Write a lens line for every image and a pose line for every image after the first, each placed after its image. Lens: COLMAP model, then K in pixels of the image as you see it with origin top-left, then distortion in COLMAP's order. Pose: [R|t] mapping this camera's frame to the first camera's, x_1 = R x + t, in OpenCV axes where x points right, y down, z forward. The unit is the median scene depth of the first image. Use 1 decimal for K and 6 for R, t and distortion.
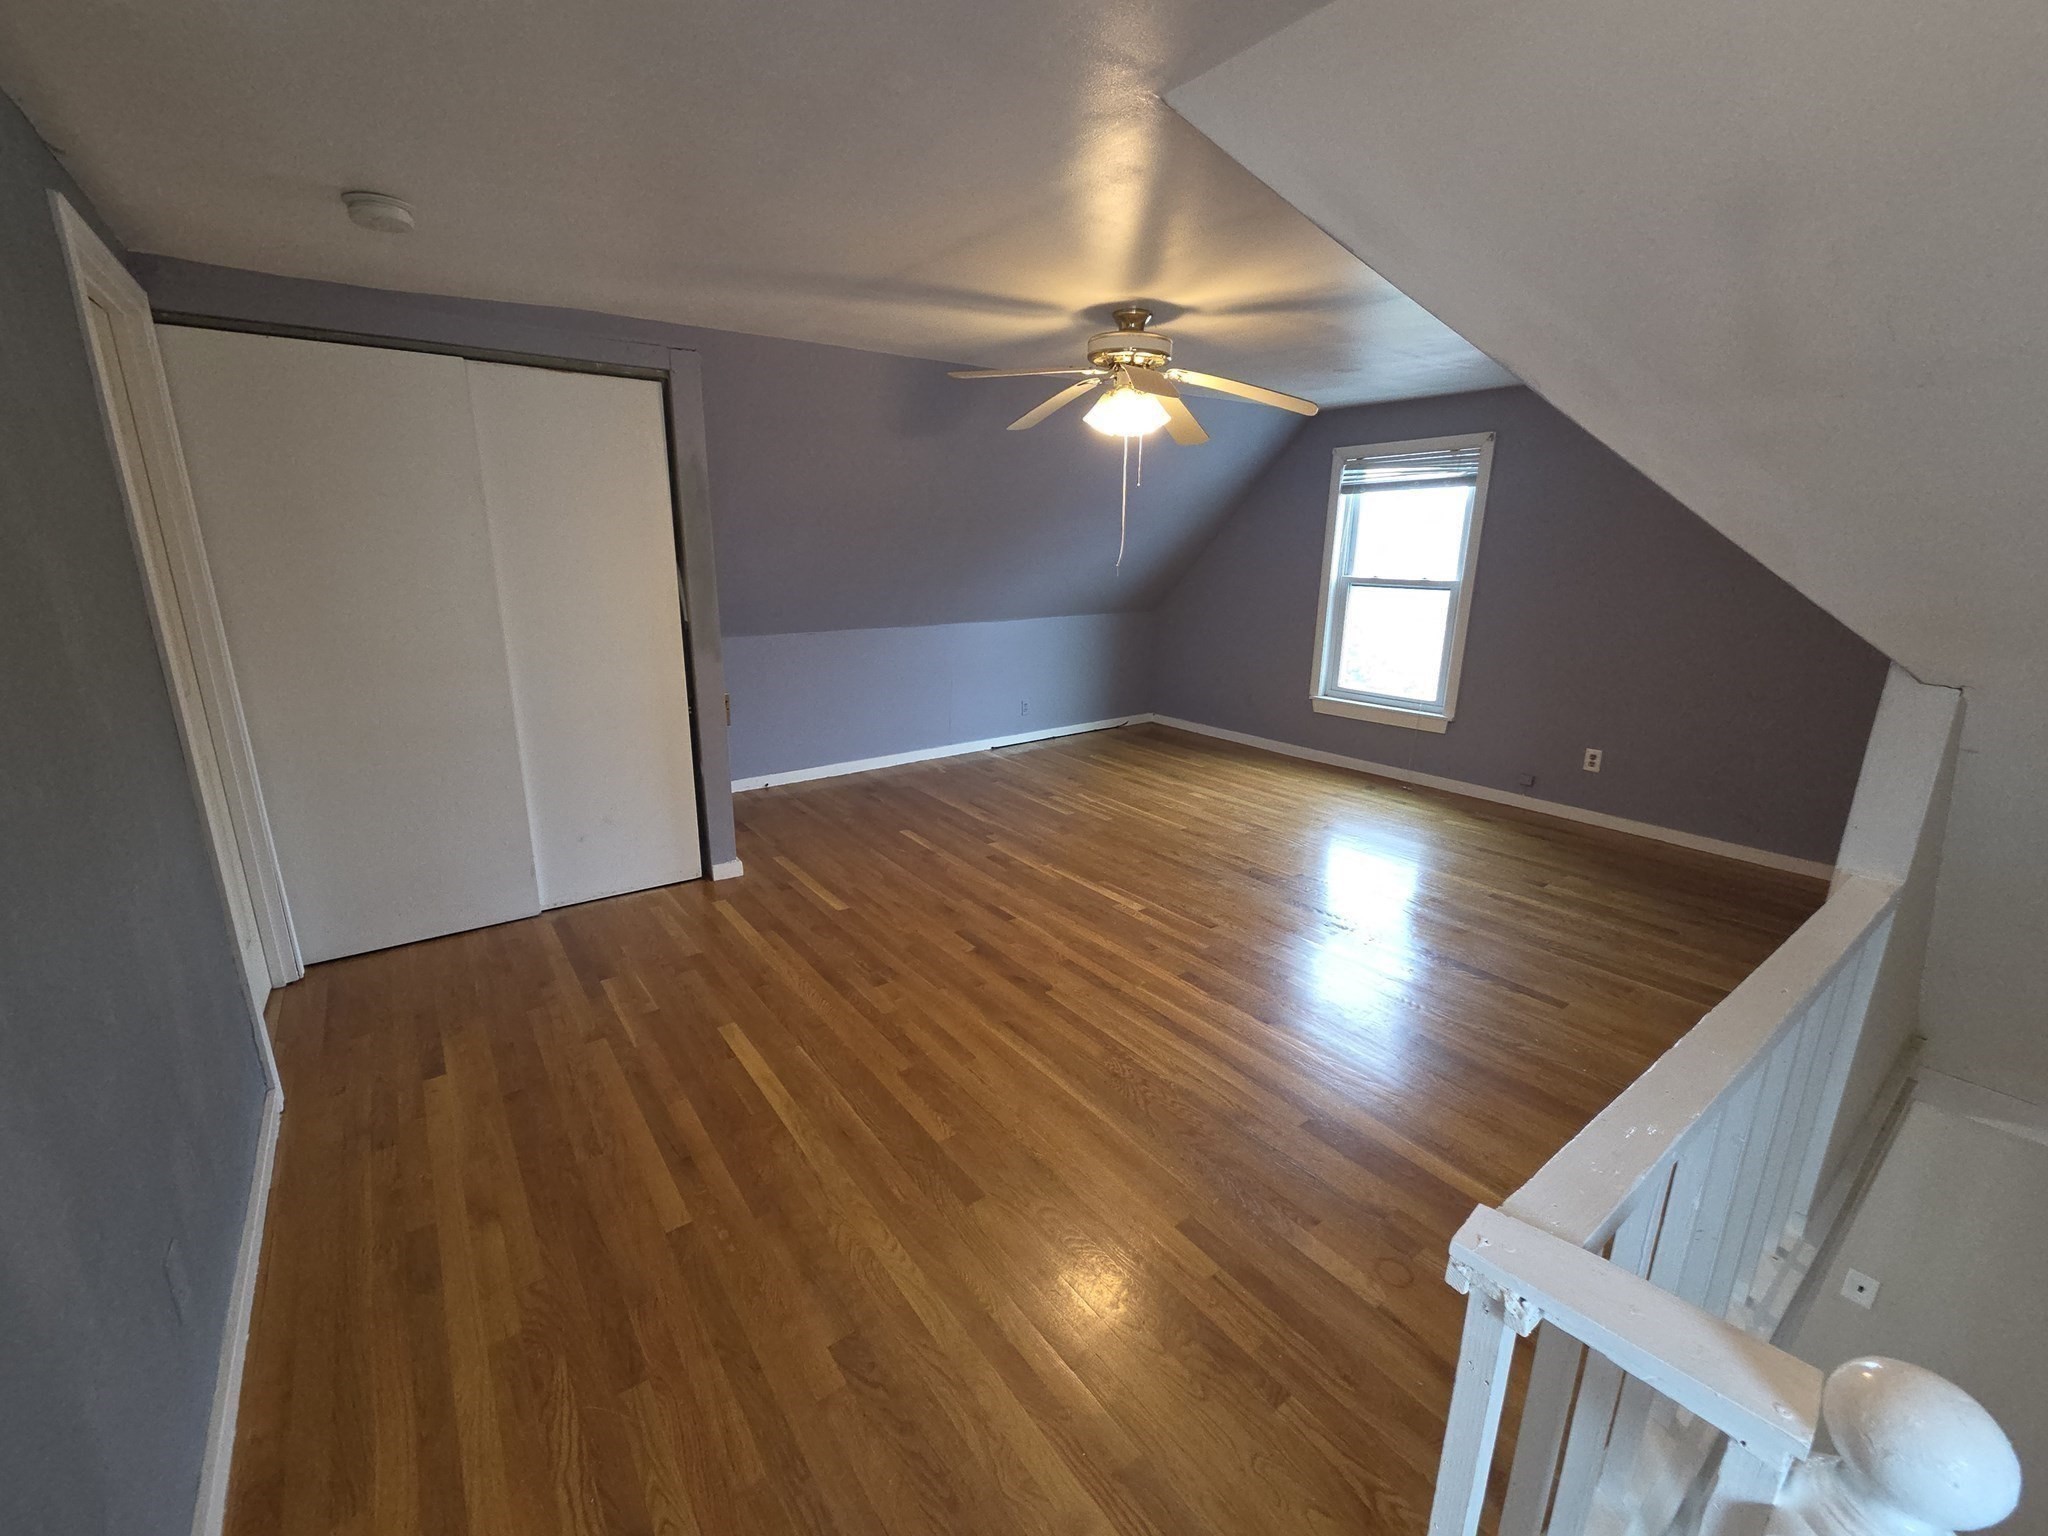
lens RADIAL K [[852.1, 0, 999.4], [0, 852.1, 763.8], [0, 0, 1]] dist [0.000401, -0.000063]
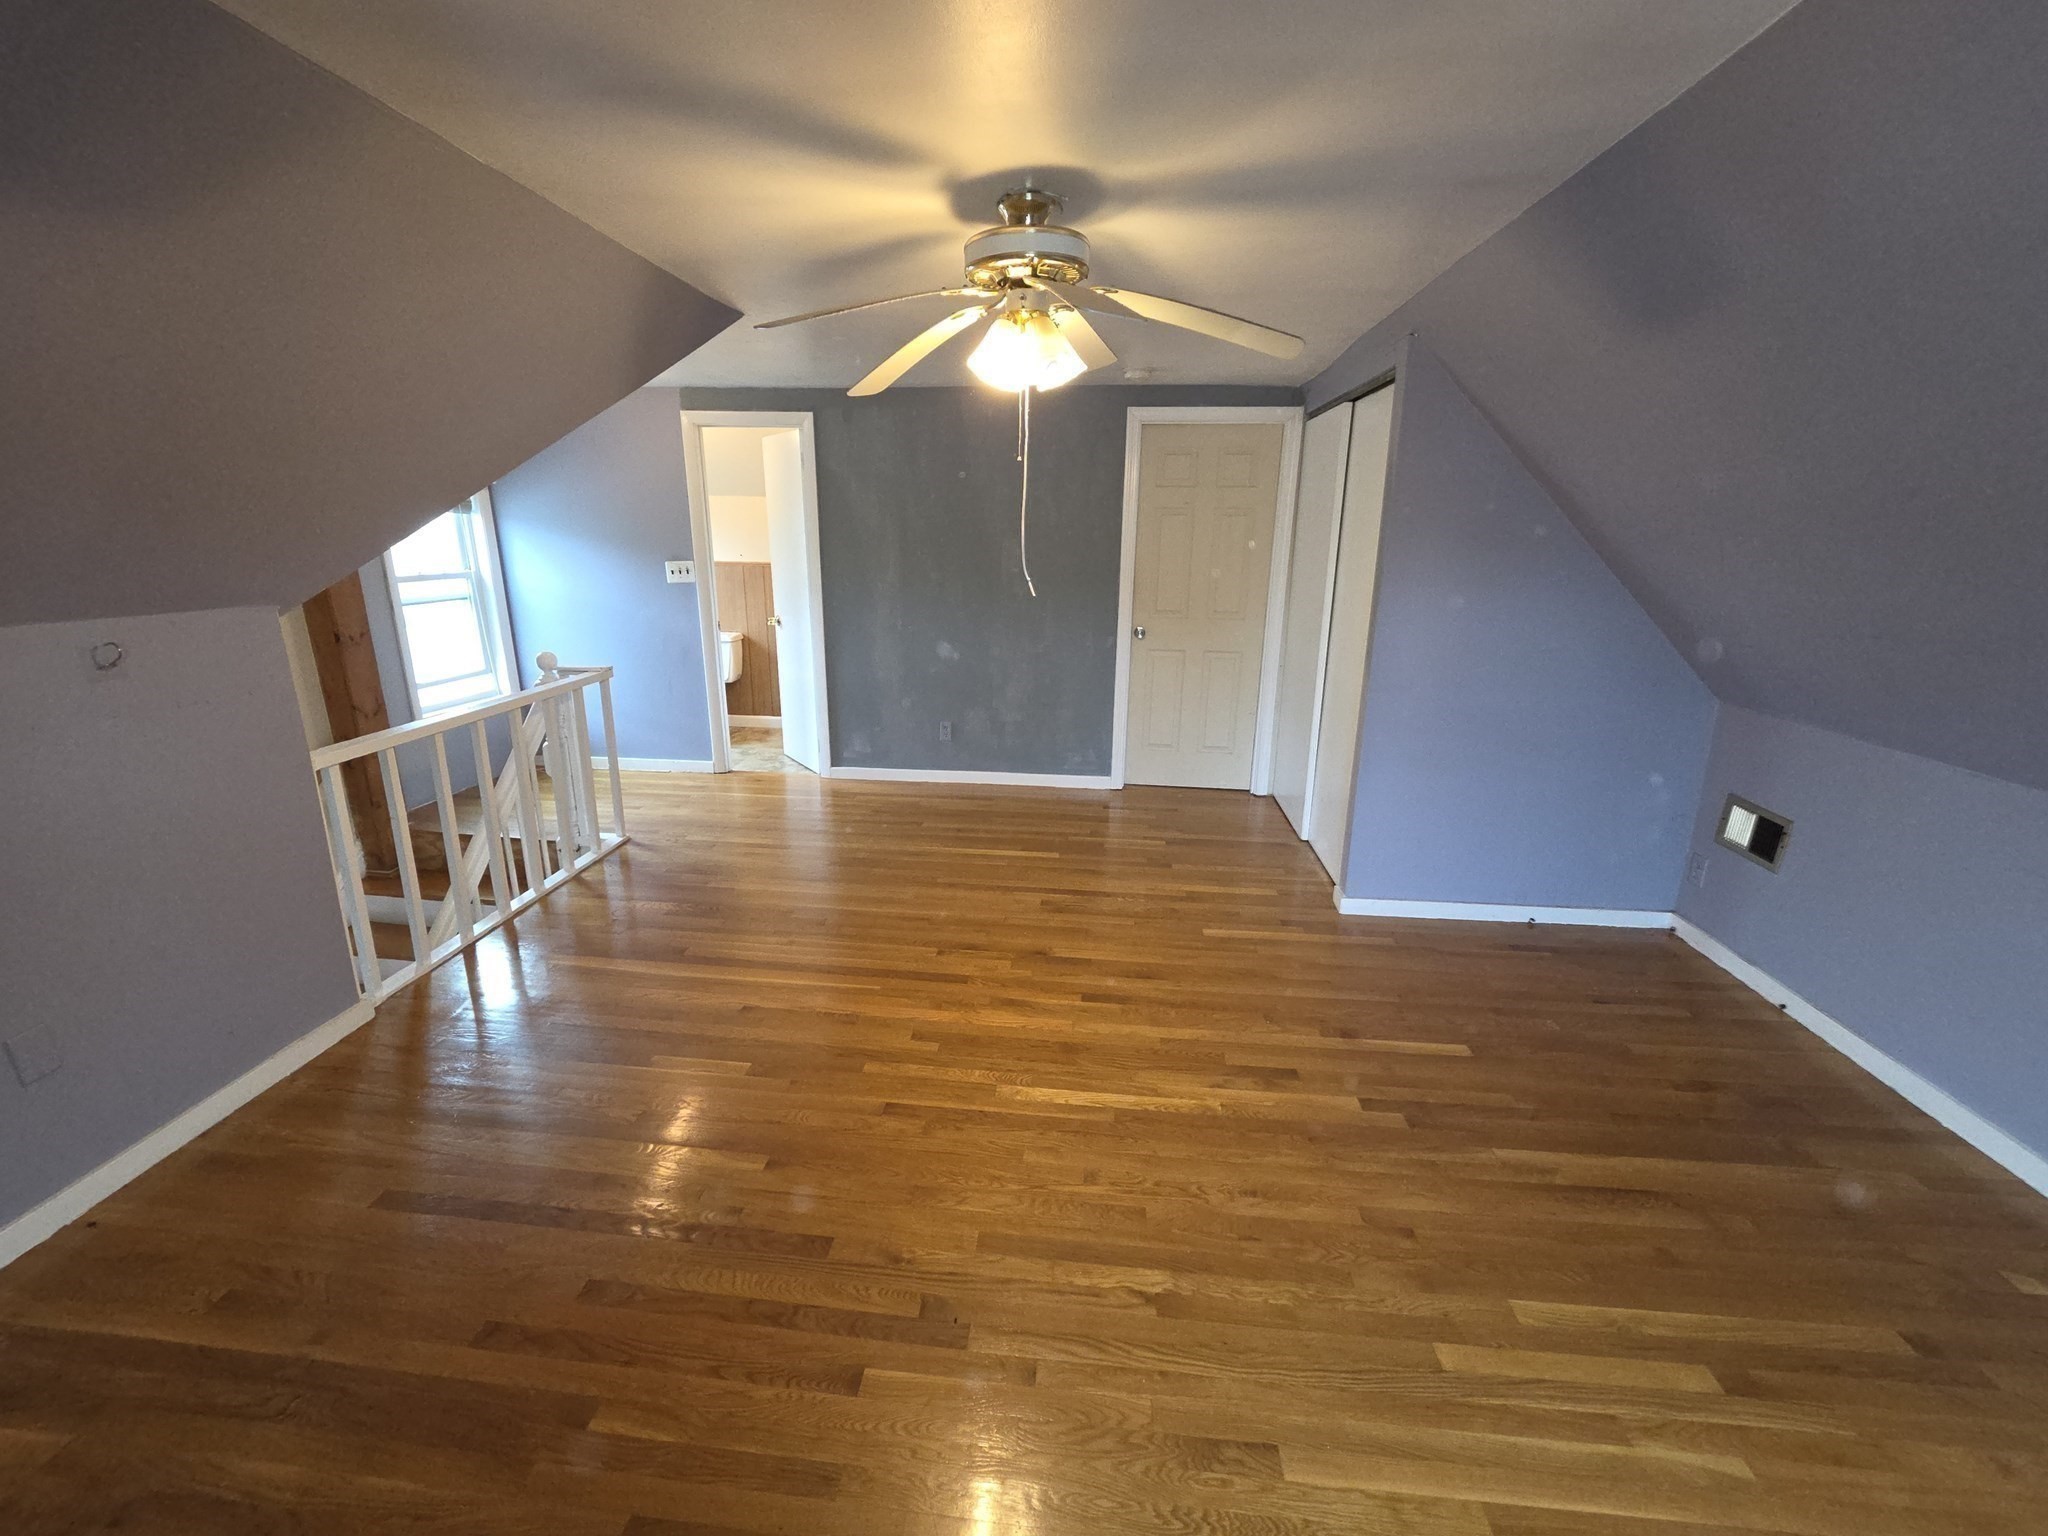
lens RADIAL K [[852.1, 0, 999.4], [0, 852.1, 763.8], [0, 0, 1]] dist [0.000401, -0.000063]
pose [[-0.677484, 0.186739, -0.711439, 0.451998], [-0.201108, 0.883353, 0.423372, -0.259475], [0.707511, 0.429903, -0.560902, 0.956284]]
